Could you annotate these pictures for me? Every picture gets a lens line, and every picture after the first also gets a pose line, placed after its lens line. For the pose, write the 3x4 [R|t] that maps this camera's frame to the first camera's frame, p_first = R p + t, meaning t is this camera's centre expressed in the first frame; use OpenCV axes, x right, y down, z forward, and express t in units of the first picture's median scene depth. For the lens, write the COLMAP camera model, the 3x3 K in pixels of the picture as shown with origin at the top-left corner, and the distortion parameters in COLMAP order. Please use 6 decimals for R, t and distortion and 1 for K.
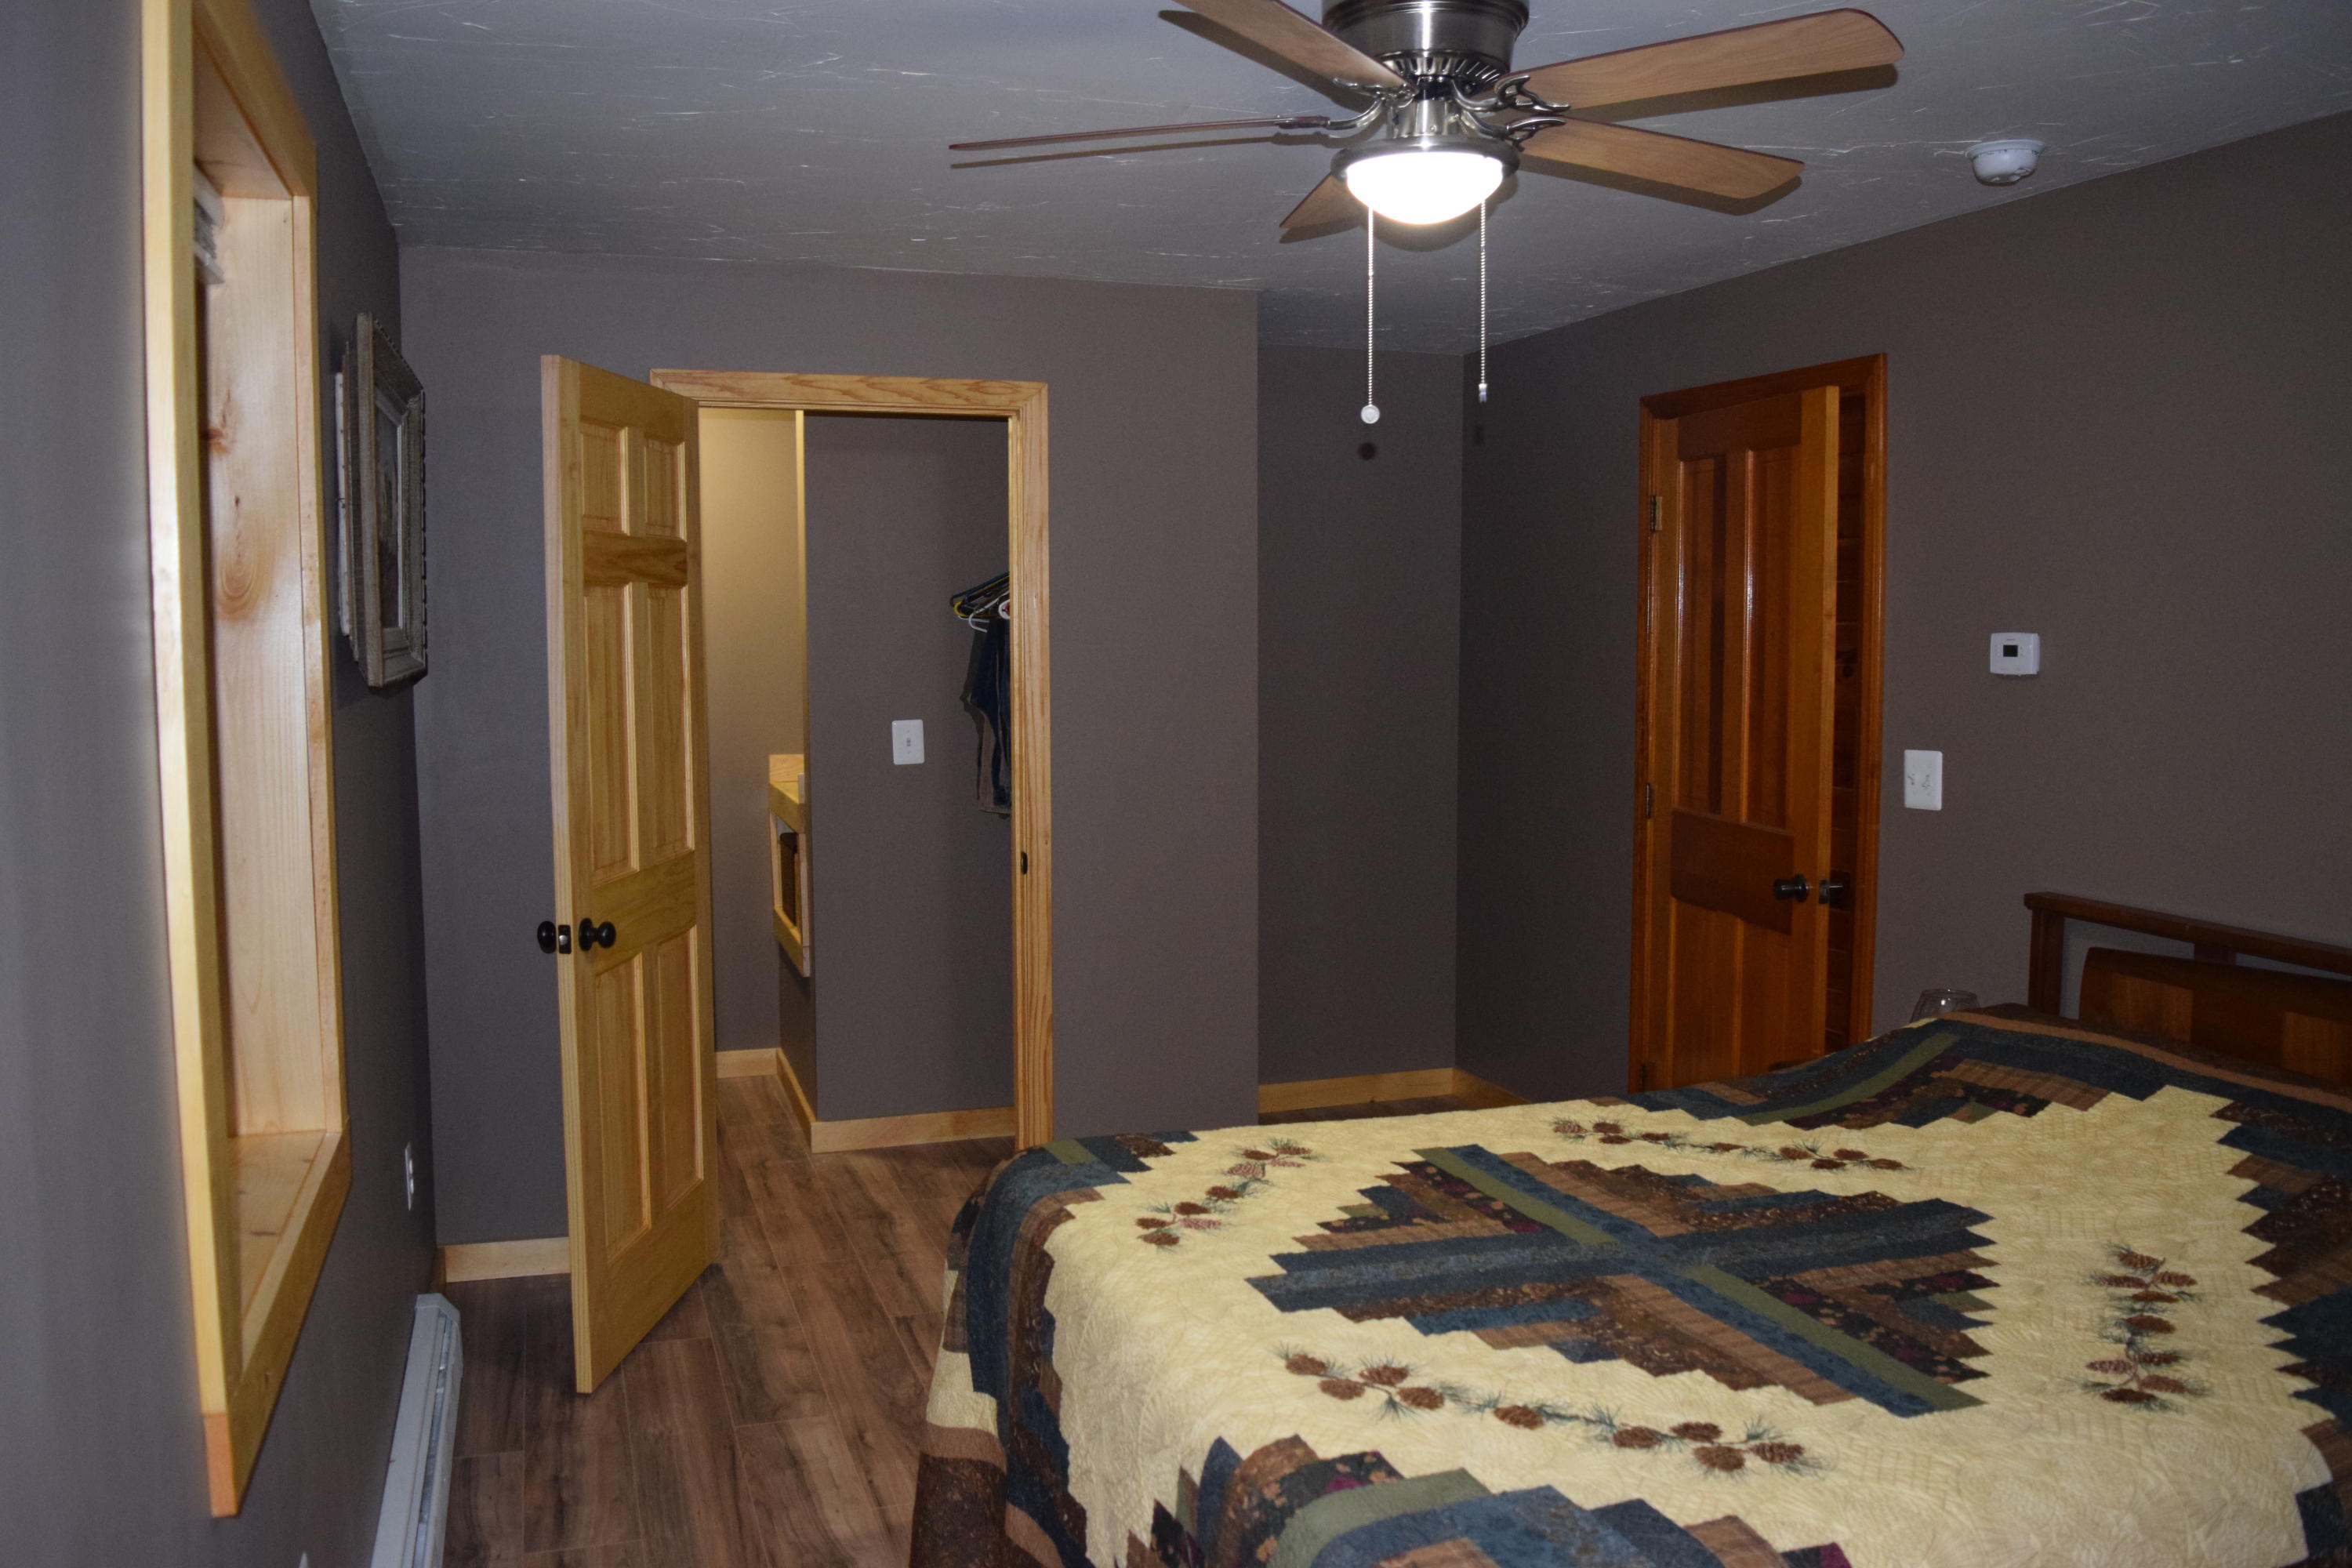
lens RADIAL K [[1847.7, 0, 1201.8], [0, 1847.7, 773.6], [0, 0, 1]] dist [-0.106021, 0.055156]
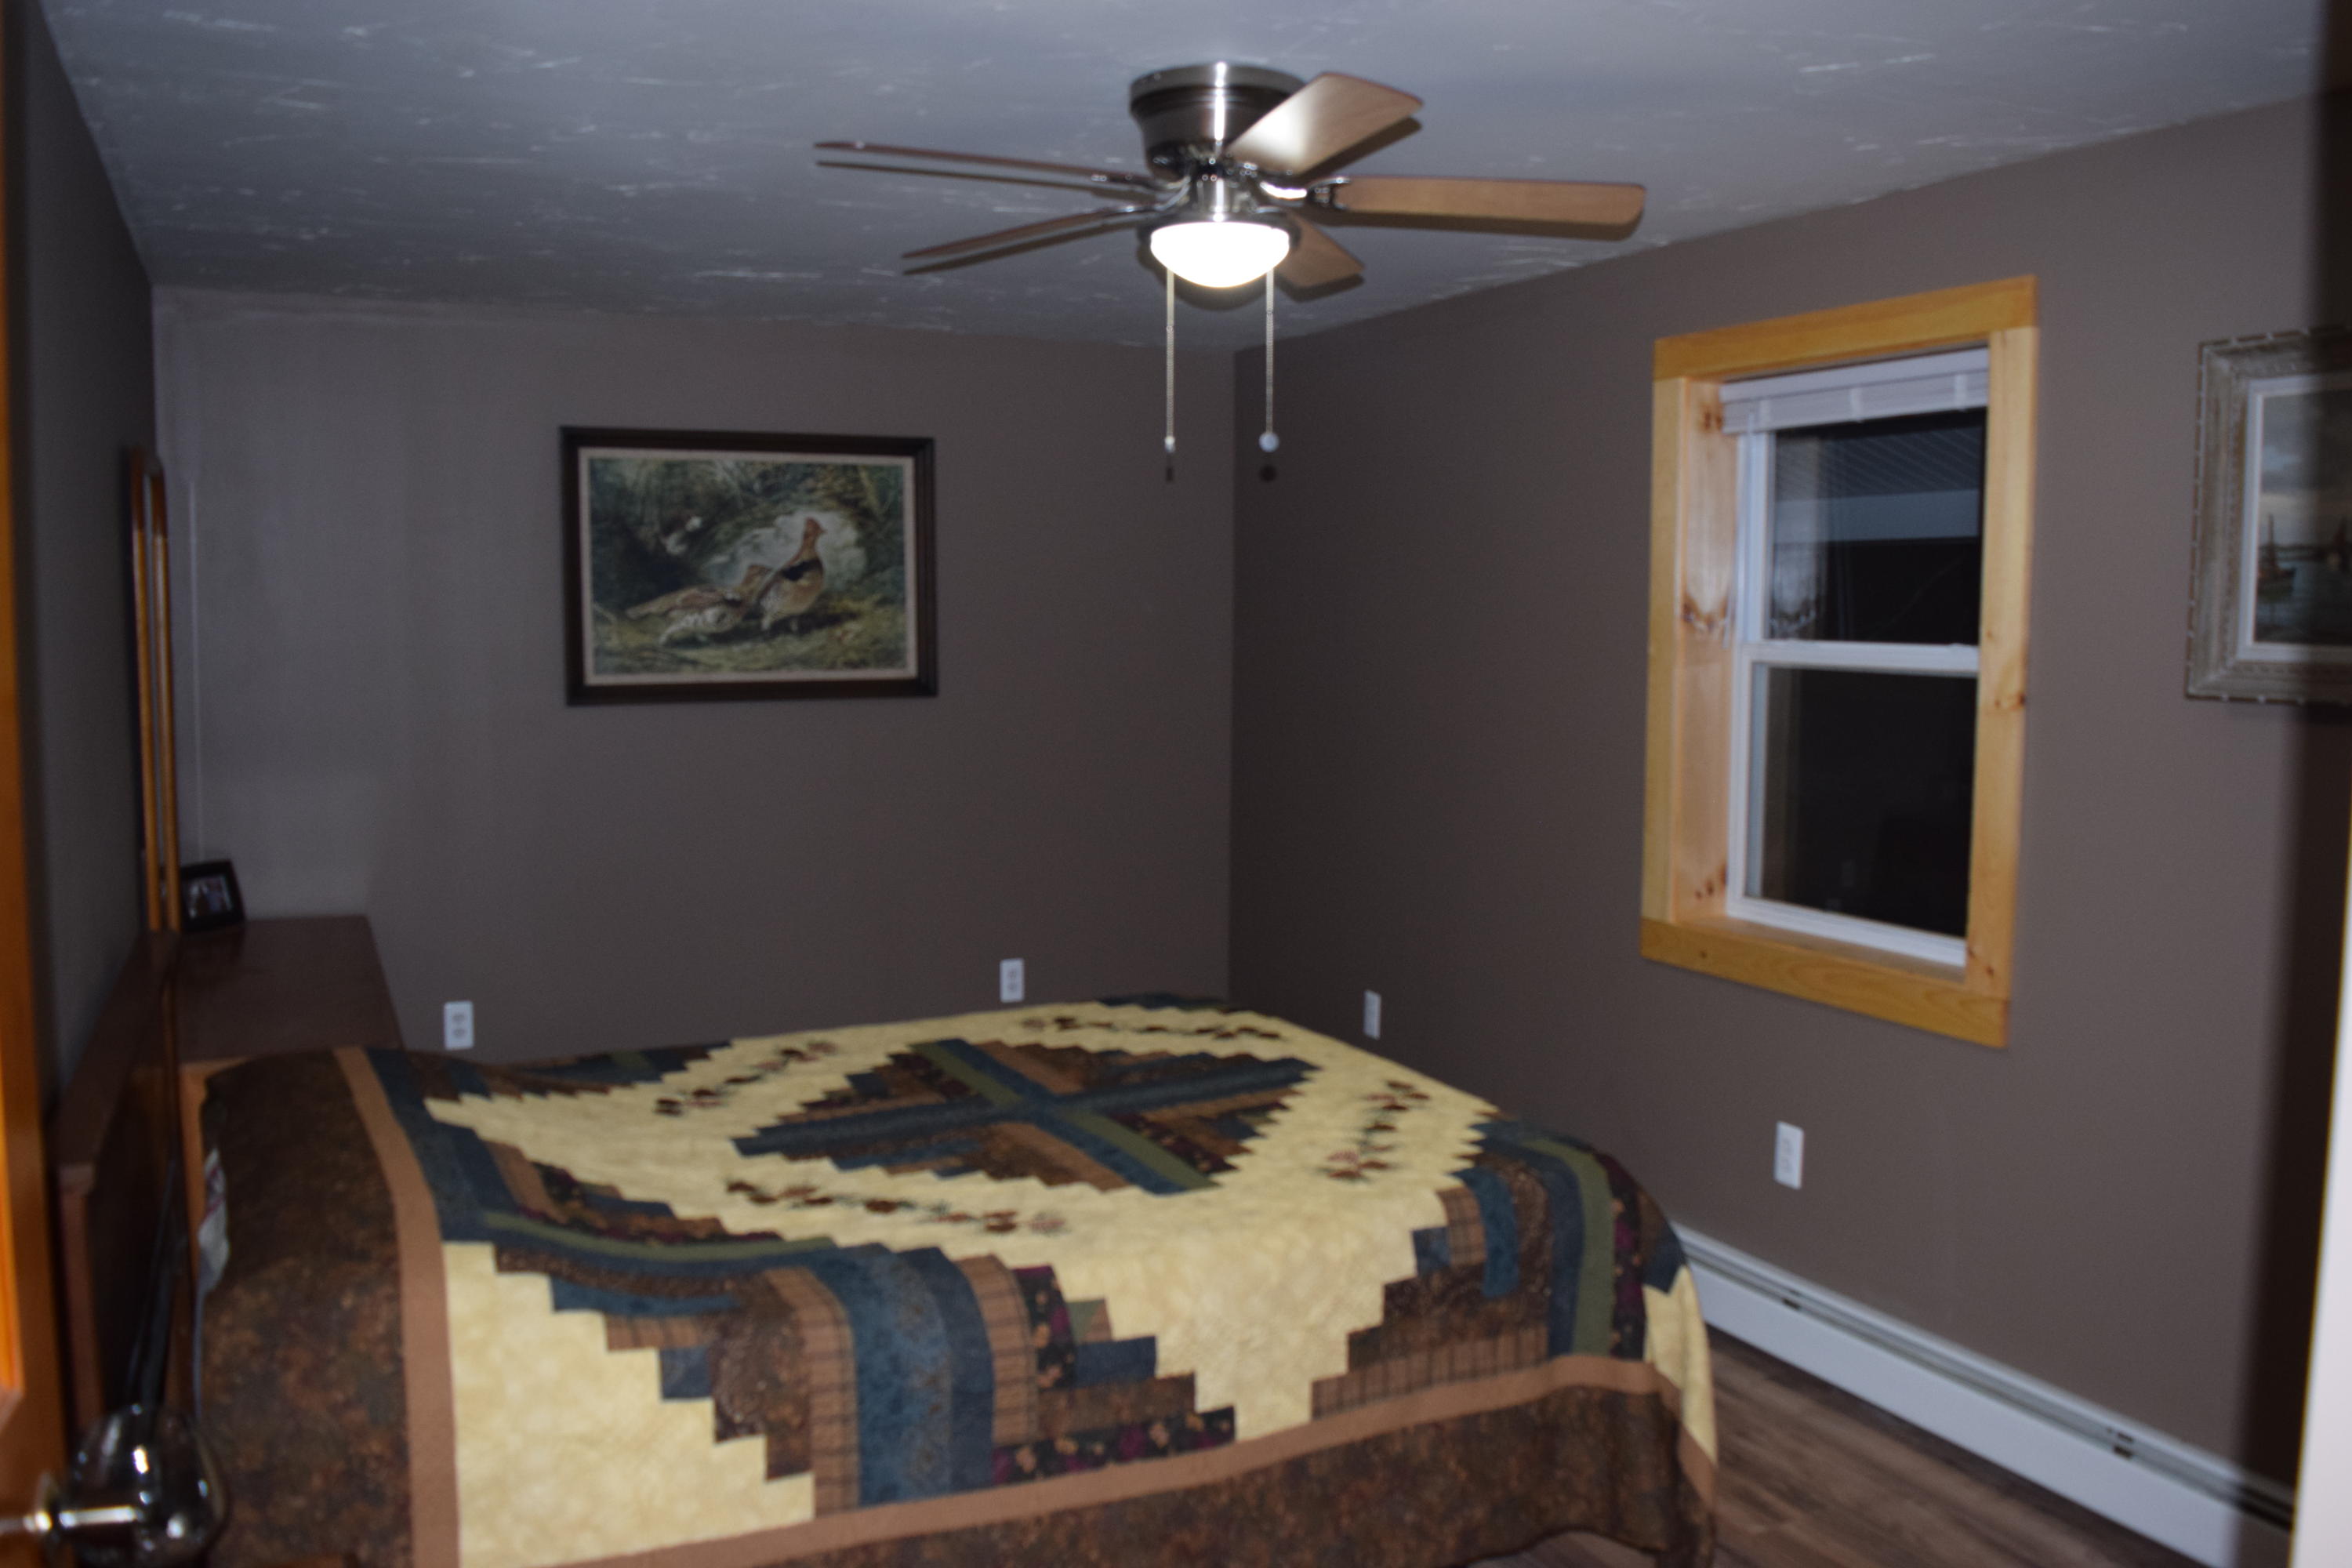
lens RADIAL K [[1847.7, 0, 1201.8], [0, 1847.7, 773.6], [0, 0, 1]] dist [-0.106021, 0.055156]
pose [[-0.991149, 0.009984, -0.132376, 0.282322], [-0.012881, 0.985230, 0.170749, -0.191542], [0.132126, 0.170943, -0.976382, 2.130841]]
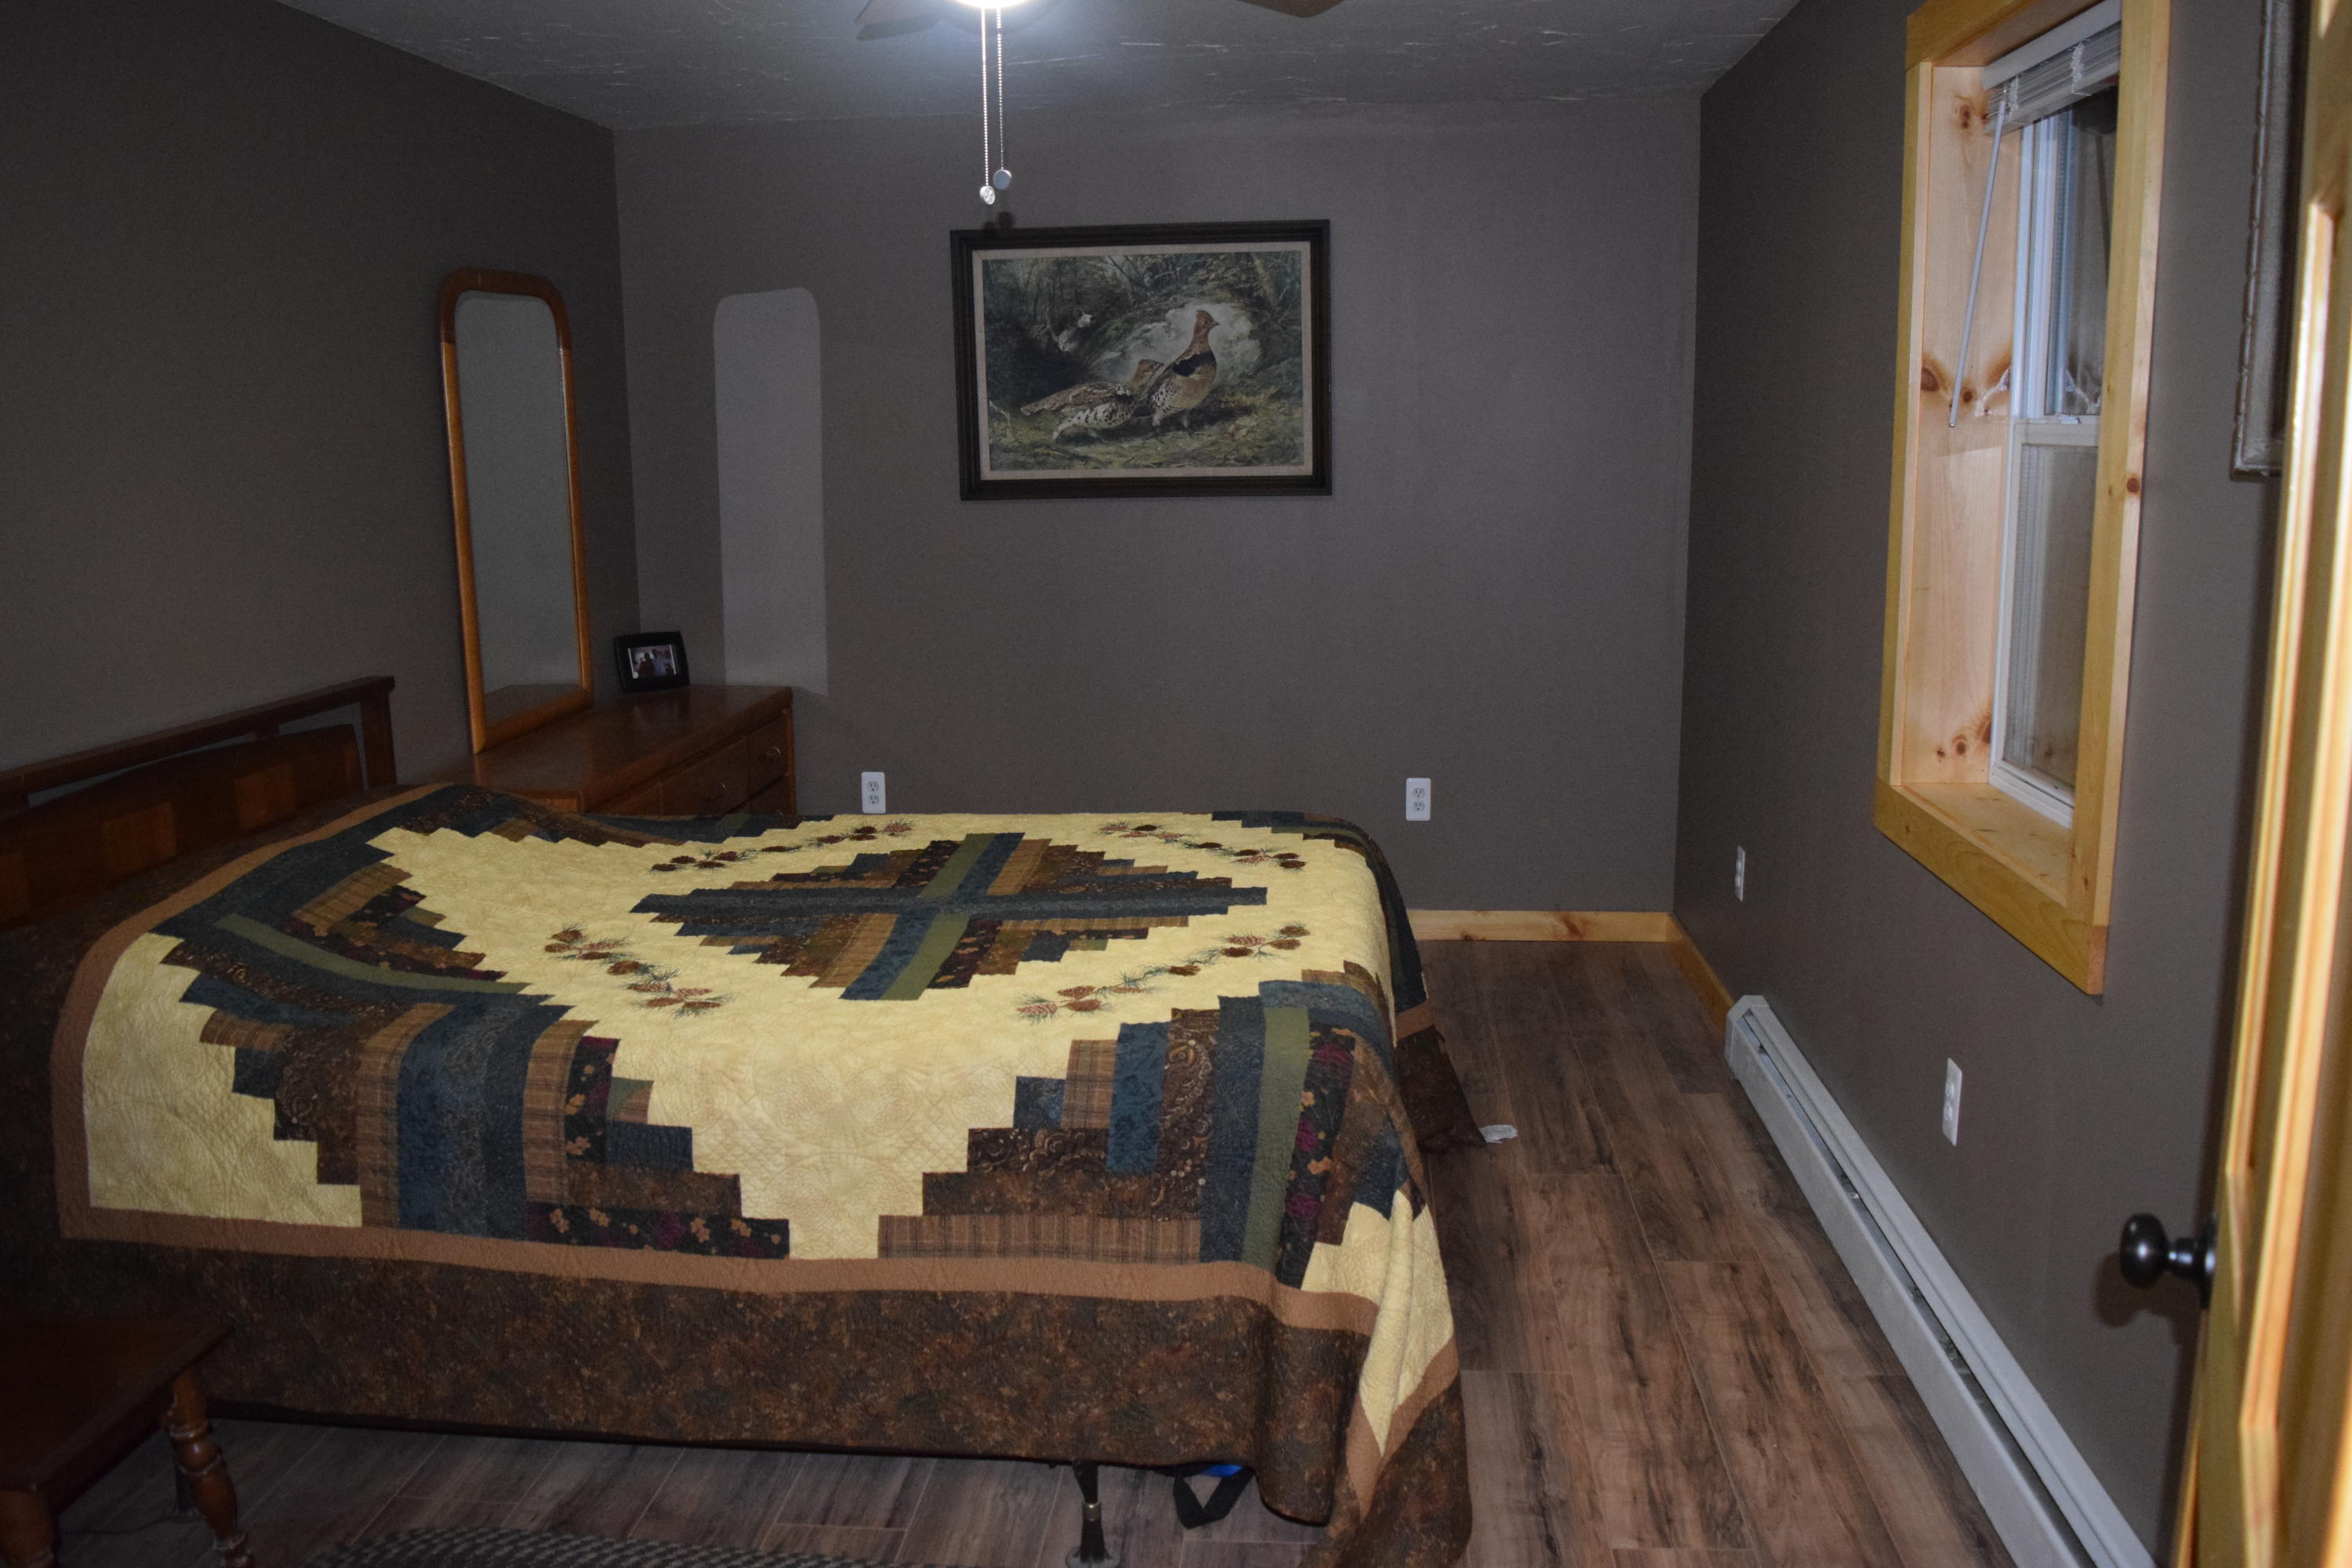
lens RADIAL K [[1847.7, 0, 1201.8], [0, 1847.7, 773.6], [0, 0, 1]] dist [-0.106021, 0.055156]
pose [[-0.913188, -0.062527, 0.402713, -0.410198], [0.046048, 0.966001, 0.254405, -0.137430], [-0.404928, 0.250864, -0.879261, 1.911053]]
